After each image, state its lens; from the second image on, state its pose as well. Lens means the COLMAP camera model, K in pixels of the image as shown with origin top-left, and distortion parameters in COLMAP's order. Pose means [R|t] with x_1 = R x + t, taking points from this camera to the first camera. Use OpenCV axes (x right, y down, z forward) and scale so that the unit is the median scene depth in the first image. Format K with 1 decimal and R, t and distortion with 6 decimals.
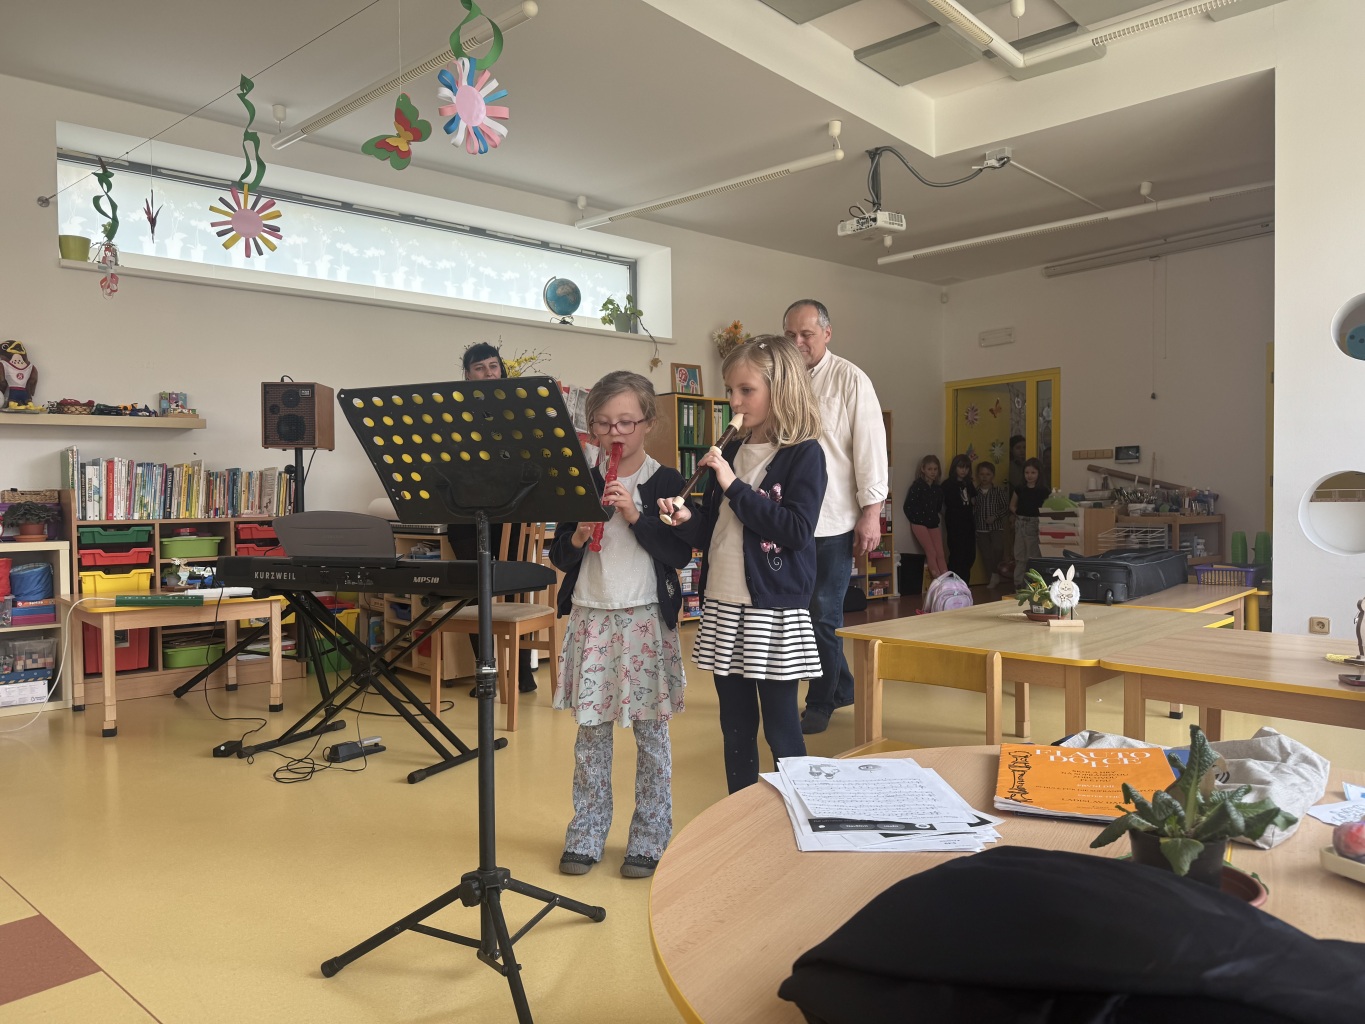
lens RADIAL K [[965.7, 0, 682.2], [0, 965.7, 521.1], [0, 0, 1]] dist [0.073403, -0.086576]
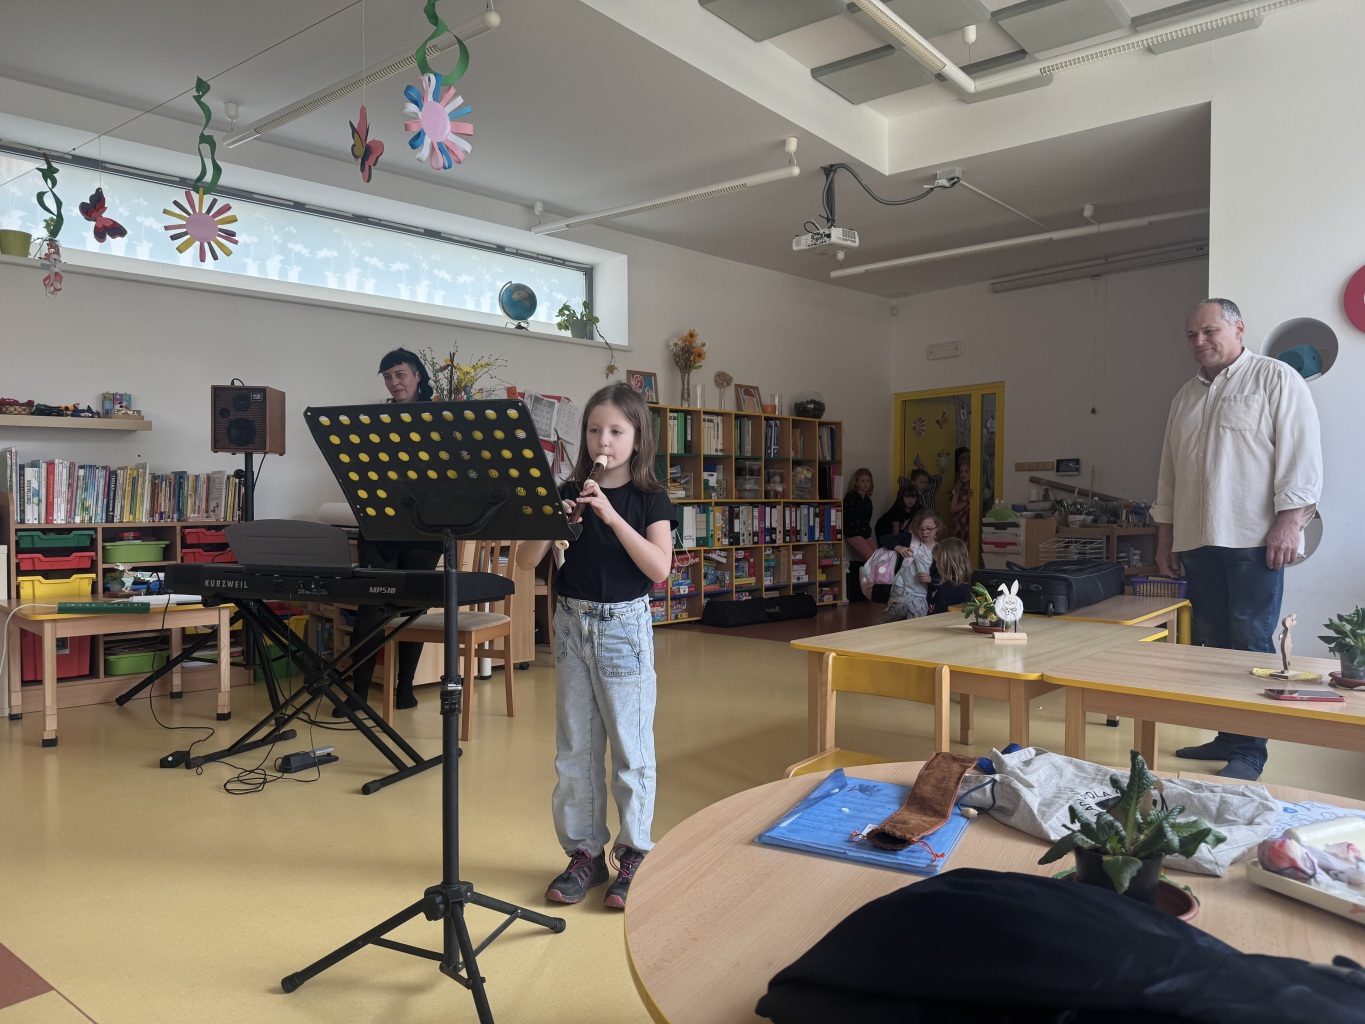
lens RADIAL K [[965.7, 0, 687.0], [0, 965.7, 524.4], [0, 0, 1]] dist [0.073403, -0.086576]
pose [[0.998323, 0.010232, 0.056981, -0.006646], [-0.010315, 0.999946, 0.001162, -0.007545], [-0.056966, -0.001748, 0.998375, -0.009723]]
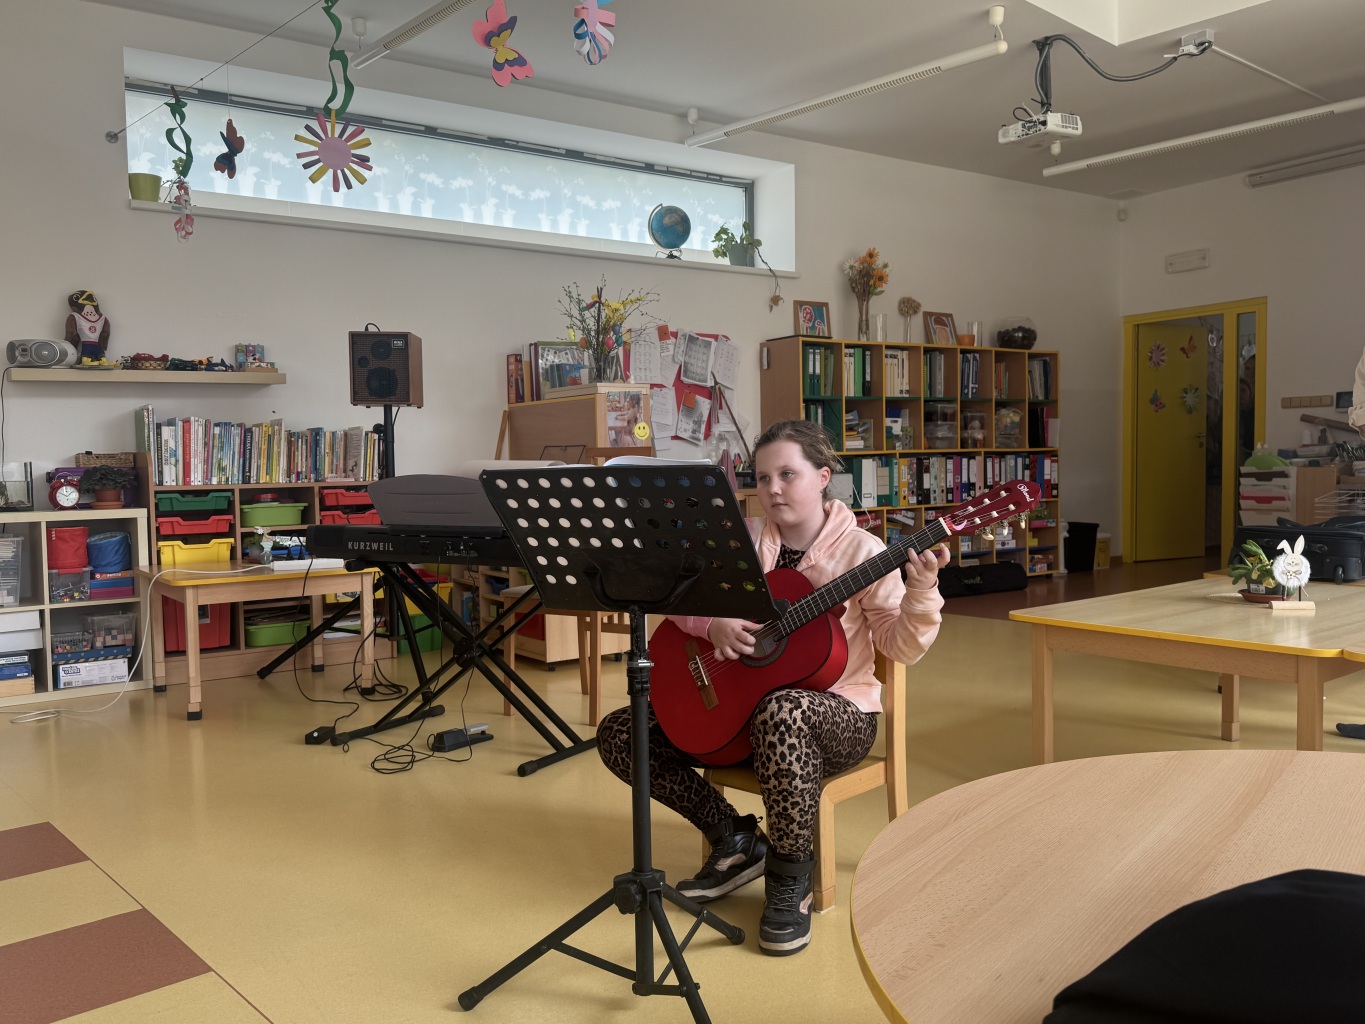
lens RADIAL K [[1106.8, 0, 682.3], [0, 1106.8, 518.8], [0, 0, 1]] dist [0.121260, -0.221612]
pose [[0.995023, -0.000454, -0.099649, -0.017966], [0.003495, 0.999533, 0.030347, 0.000066], [0.099589, -0.030544, 0.994560, -0.000920]]
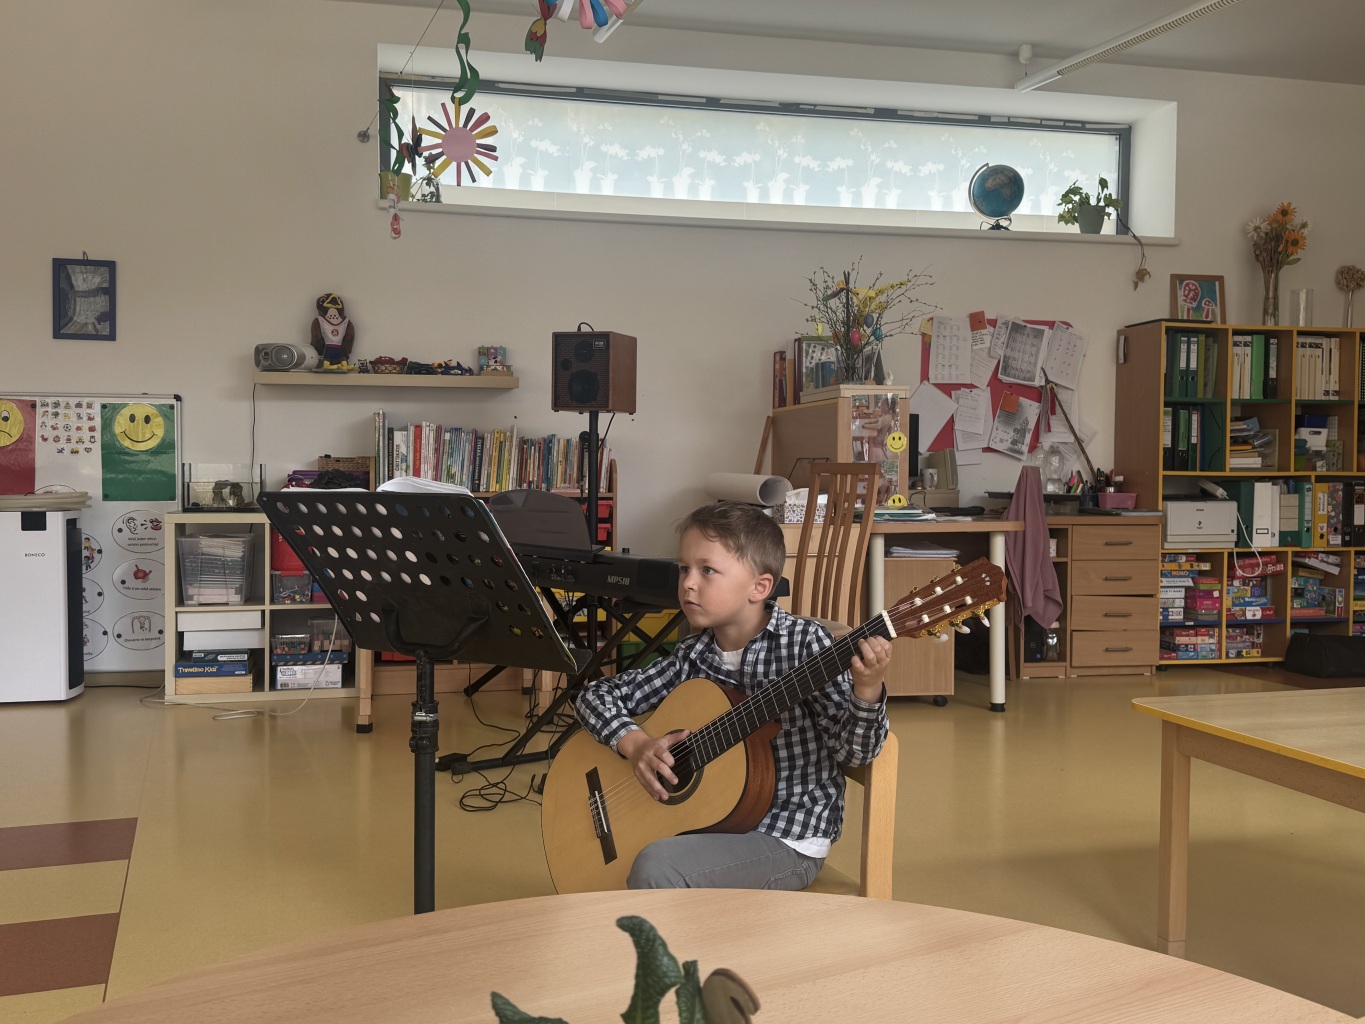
lens RADIAL K [[1298.7, 0, 691.6], [0, 1298.7, 524.6], [0, 0, 1]] dist [0.092201, 0.000000]
pose [[0.884321, 0.037921, -0.465338, 0.189472], [-0.029045, 0.999234, 0.026233, -0.009438], [0.465976, -0.009683, 0.884744, 0.064201]]
